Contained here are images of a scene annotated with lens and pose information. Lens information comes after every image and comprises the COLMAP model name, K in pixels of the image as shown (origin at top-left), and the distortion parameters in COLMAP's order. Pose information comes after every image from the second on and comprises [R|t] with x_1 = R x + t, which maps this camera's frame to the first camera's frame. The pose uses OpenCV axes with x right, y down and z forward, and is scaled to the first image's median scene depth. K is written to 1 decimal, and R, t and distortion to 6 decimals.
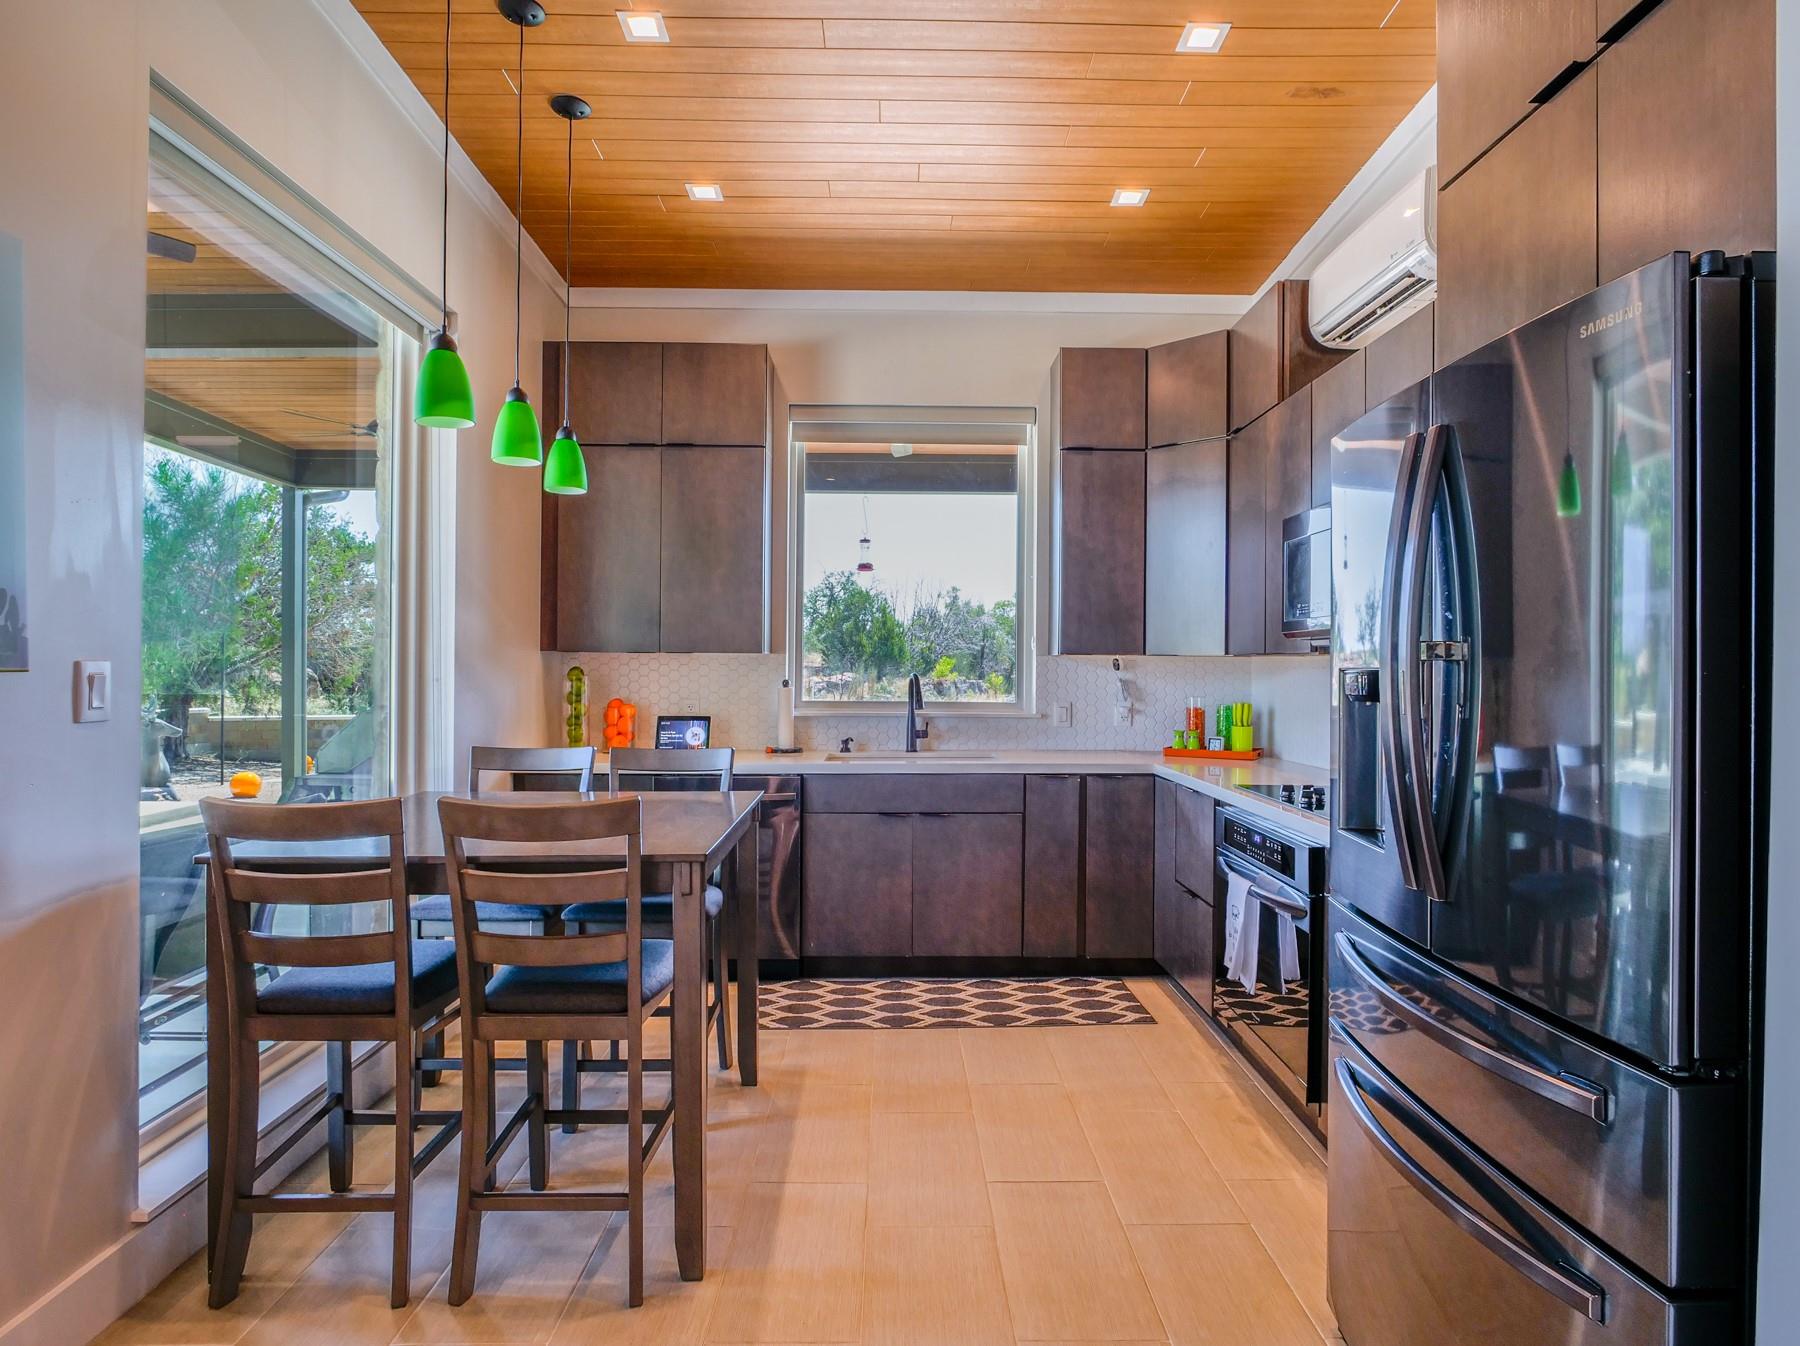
lens RADIAL K [[1008.2, 0, 898.5], [0, 1008.2, 670.3], [0, 0, 1]] dist [-0.008690, -0.001012]
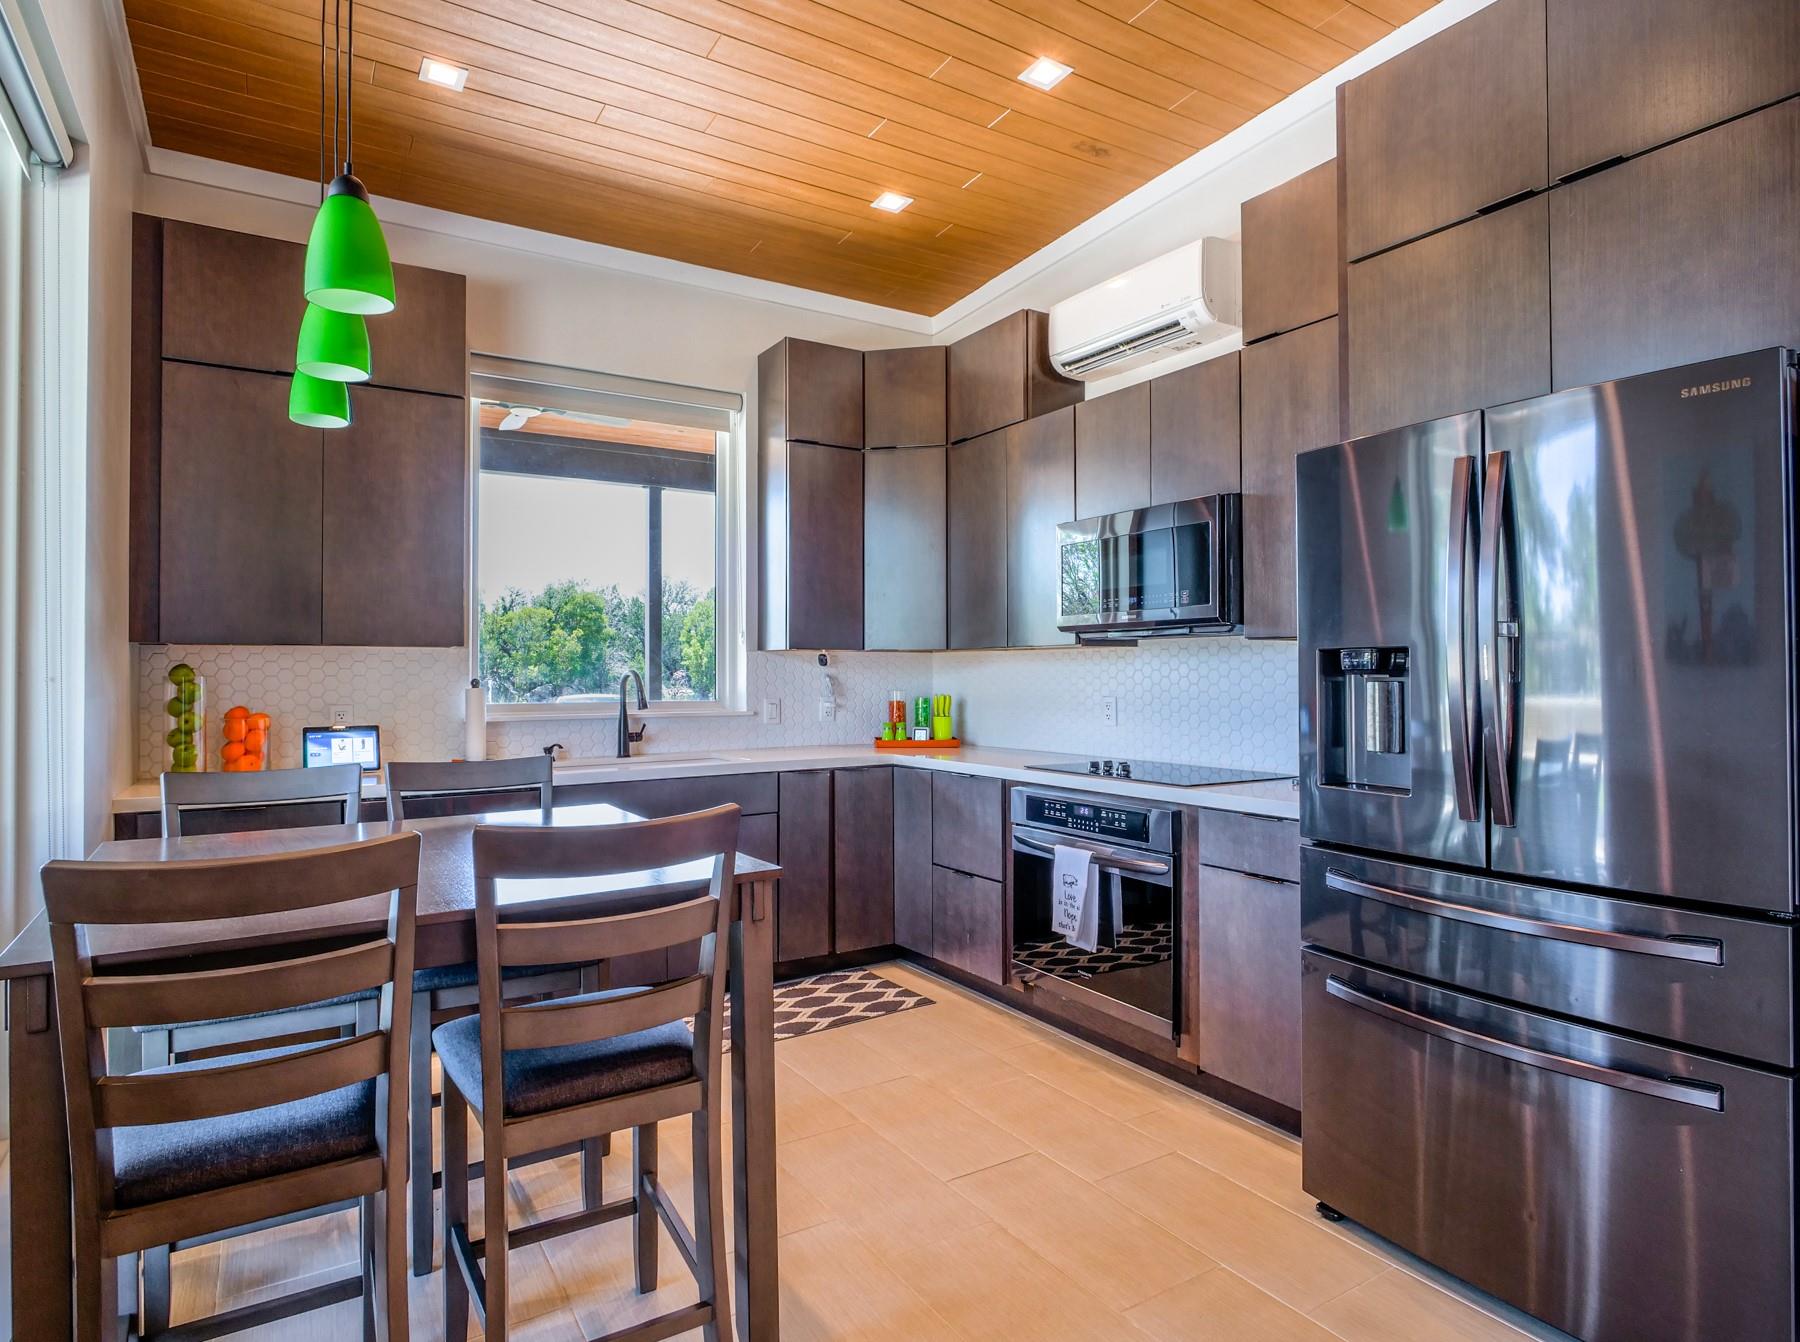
lens RADIAL K [[1008.2, 0, 899.0], [0, 1008.2, 667.0], [0, 0, 1]] dist [-0.008690, -0.001012]
pose [[0.854494, -0.005923, 0.519427, -0.276909], [0.010911, 0.999919, -0.006548, 0.009952], [-0.519346, 0.011263, 0.854490, 0.114205]]
